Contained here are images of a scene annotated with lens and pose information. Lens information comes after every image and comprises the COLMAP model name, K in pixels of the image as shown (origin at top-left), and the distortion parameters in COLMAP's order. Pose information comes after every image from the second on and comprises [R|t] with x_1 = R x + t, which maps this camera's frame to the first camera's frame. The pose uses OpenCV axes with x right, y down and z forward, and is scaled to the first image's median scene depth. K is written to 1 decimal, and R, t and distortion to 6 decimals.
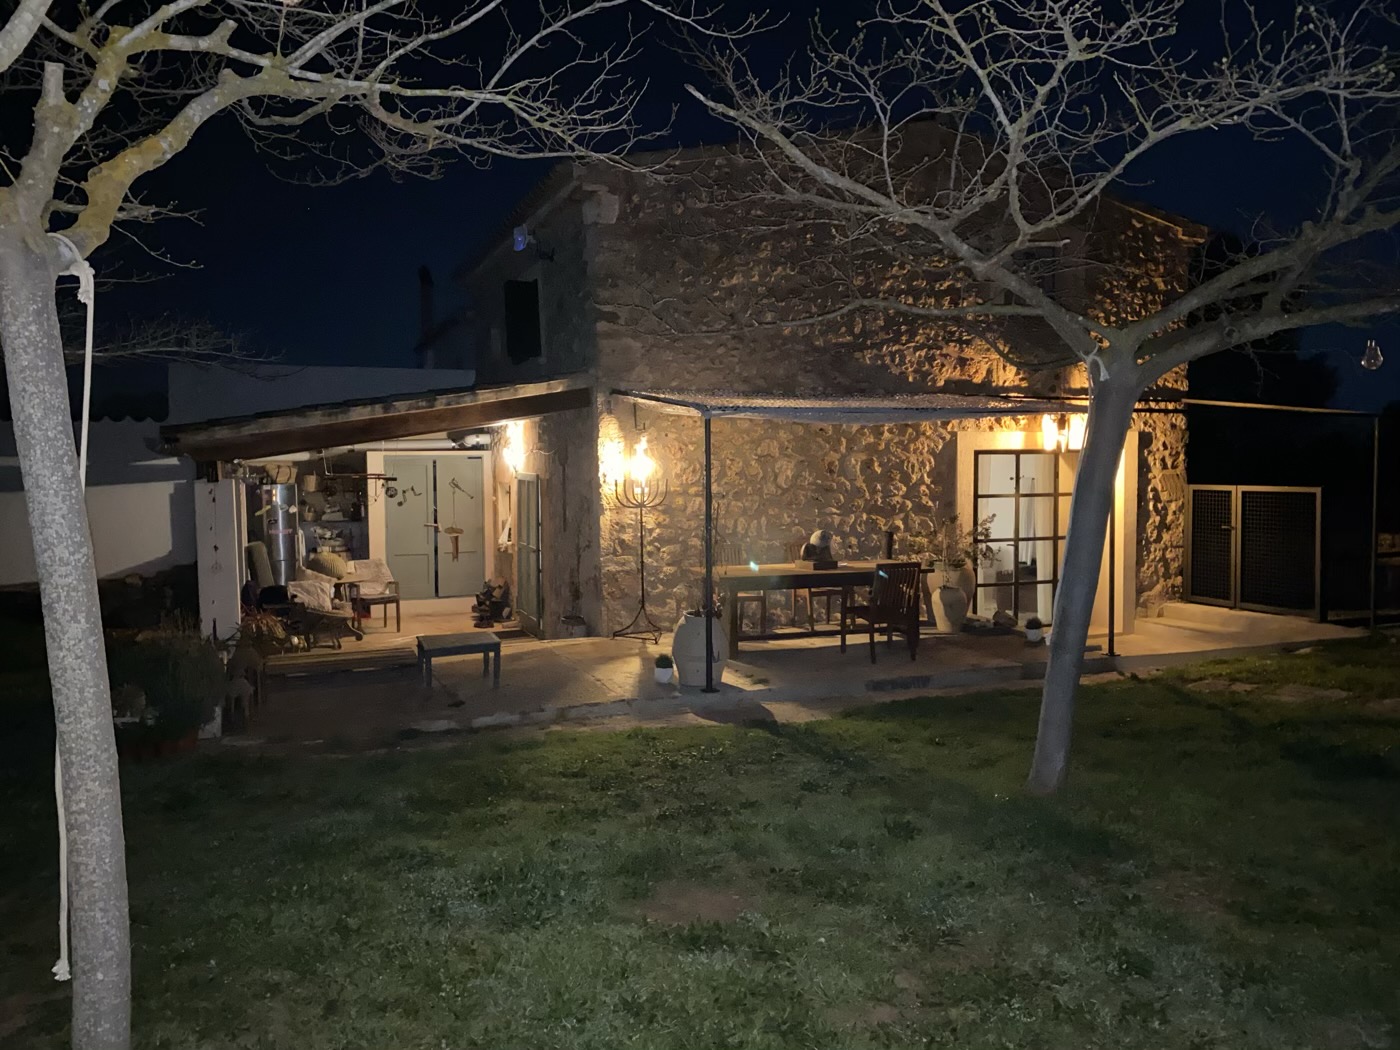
lens RADIAL K [[1096.0, 0, 695.6], [0, 1096.0, 515.6], [0, 0, 1]] dist [0.037817, -0.006321]
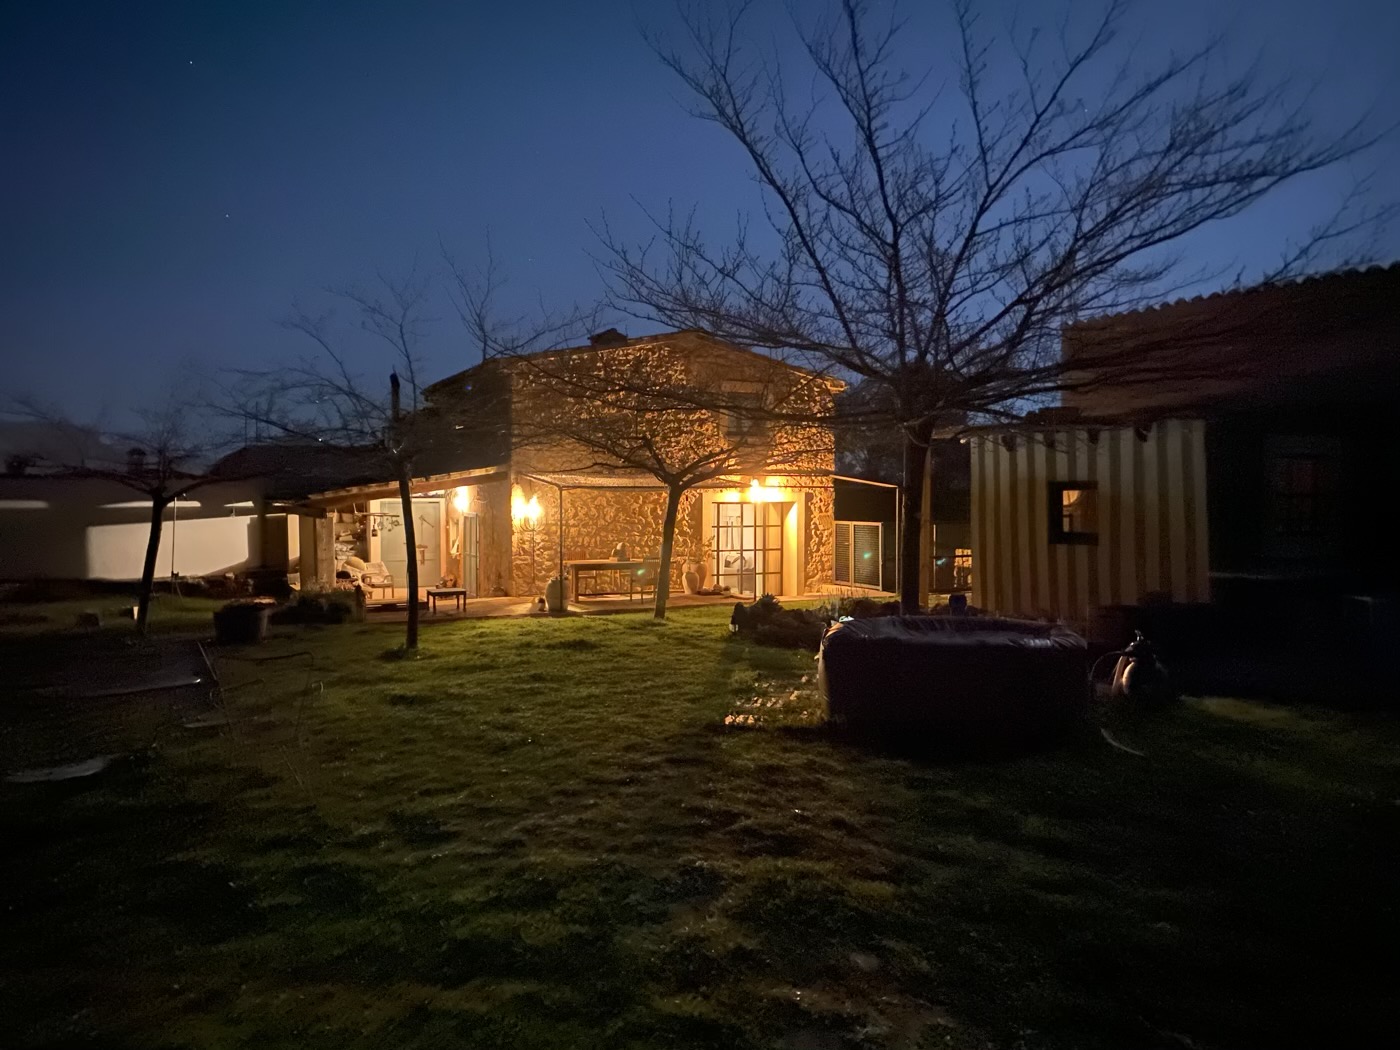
lens RADIAL K [[1096.0, 0, 713.5], [0, 1096.0, 529.4], [0, 0, 1]] dist [0.037817, -0.006321]
pose [[0.995251, 0.003947, 0.097260, 0.073154], [-0.002319, 0.999855, -0.016850, 0.019380], [-0.097312, 0.016544, 0.995116, -0.900850]]
